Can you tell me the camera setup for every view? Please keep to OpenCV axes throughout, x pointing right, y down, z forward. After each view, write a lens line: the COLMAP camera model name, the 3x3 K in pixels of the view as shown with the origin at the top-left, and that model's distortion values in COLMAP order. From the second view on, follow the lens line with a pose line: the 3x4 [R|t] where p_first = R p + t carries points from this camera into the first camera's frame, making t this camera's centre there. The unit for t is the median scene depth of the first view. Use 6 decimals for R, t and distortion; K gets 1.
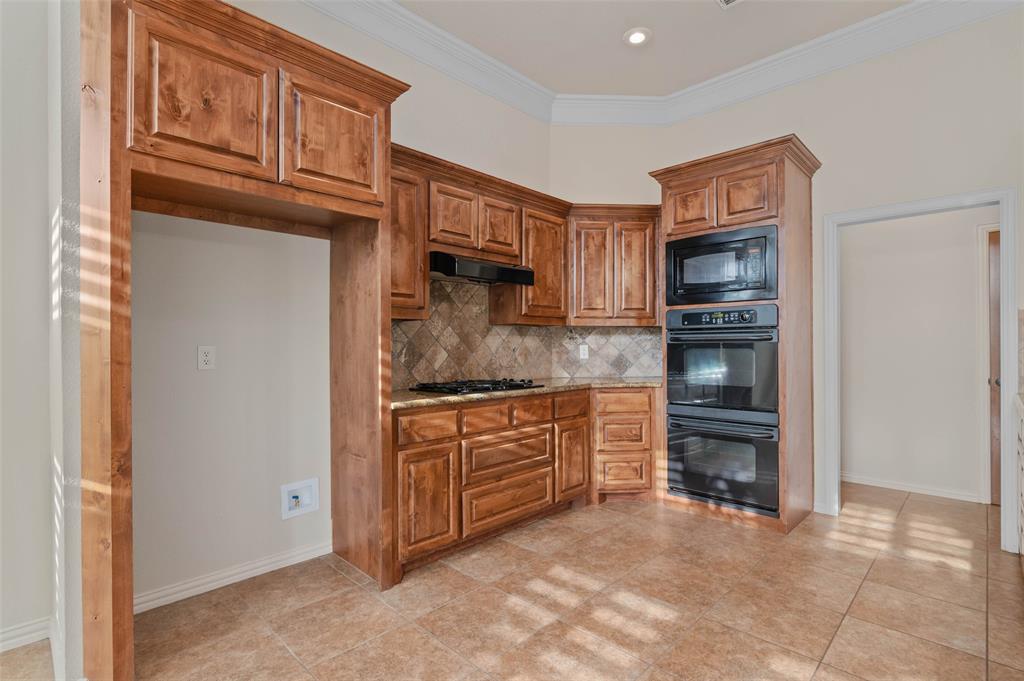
lens RADIAL K [[486.7, 0, 514.7], [0, 486.7, 345.2], [0, 0, 1]] dist [-0.002282, 0.001180]
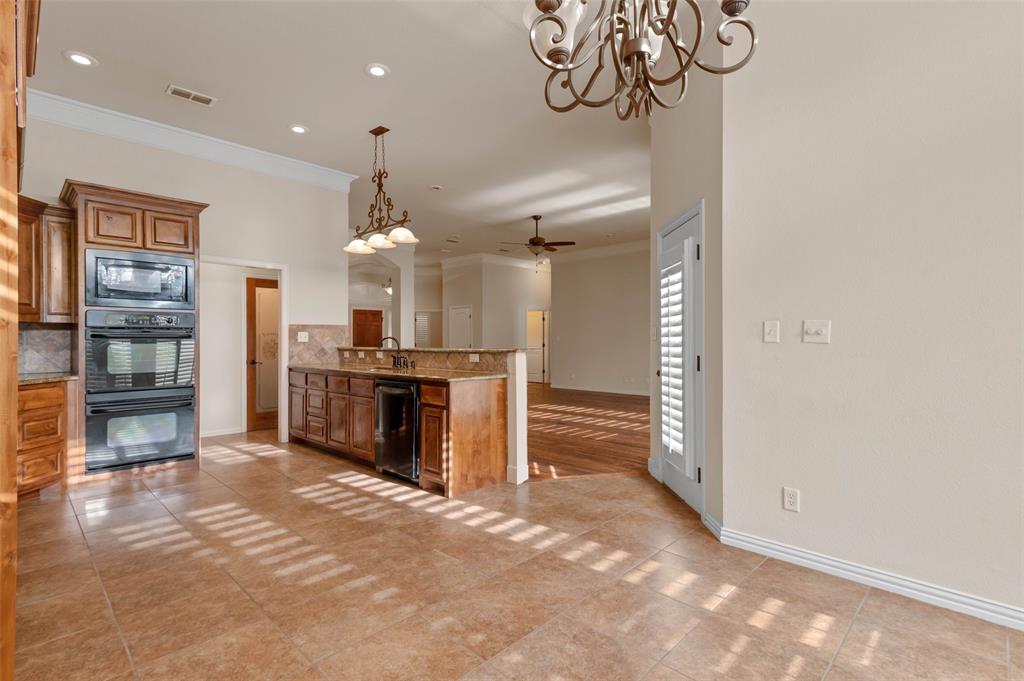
lens RADIAL K [[495.4, 0, 511.9], [0, 495.4, 336.1], [0, 0, 1]] dist [-0.003887, -0.001629]
pose [[0.006220, 0.012961, 0.999897, -1.435285], [-0.000221, 0.999916, -0.012960, 0.004972], [-0.999981, -0.000140, 0.006222, 0.043070]]
